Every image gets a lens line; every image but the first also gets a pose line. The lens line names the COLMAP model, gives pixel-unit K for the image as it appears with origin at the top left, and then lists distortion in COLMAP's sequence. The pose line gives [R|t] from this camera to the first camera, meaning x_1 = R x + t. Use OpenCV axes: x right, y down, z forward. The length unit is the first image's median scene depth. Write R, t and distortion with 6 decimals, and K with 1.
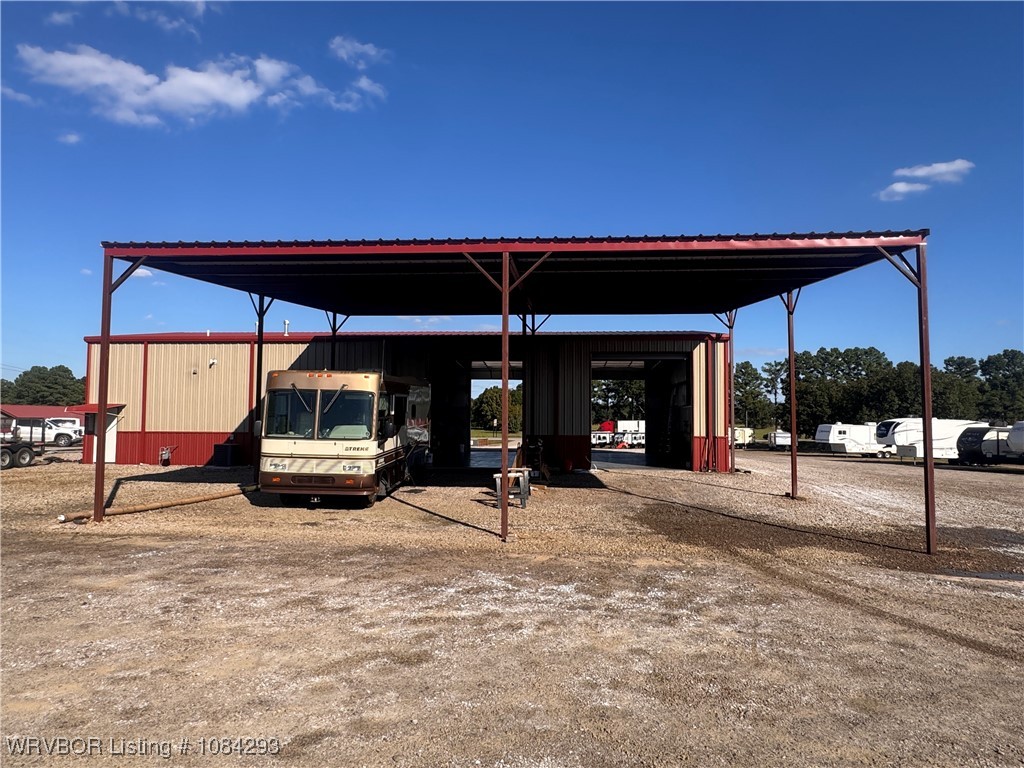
lens RADIAL K [[624.9, 0, 512.0], [0, 624.9, 384.0], [0, 0, 1]] dist [-0.002214, -0.000720]
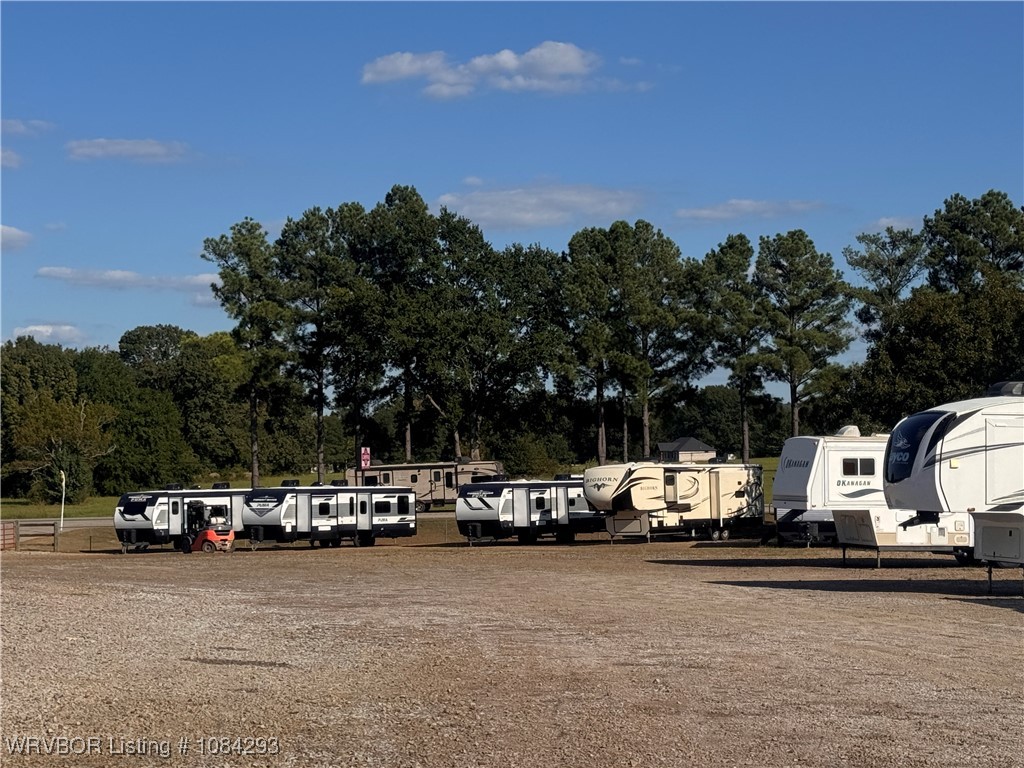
lens RADIAL K [[2074.2, 0, 512.0], [0, 2074.2, 384.0], [0, 0, 1]] dist [0.019977, 0.033859]
pose [[0.990029, -0.015196, 0.140042, 0.154777], [0.012023, 0.999652, 0.023474, 0.013153], [-0.140350, -0.021556, 0.989867, 0.112897]]
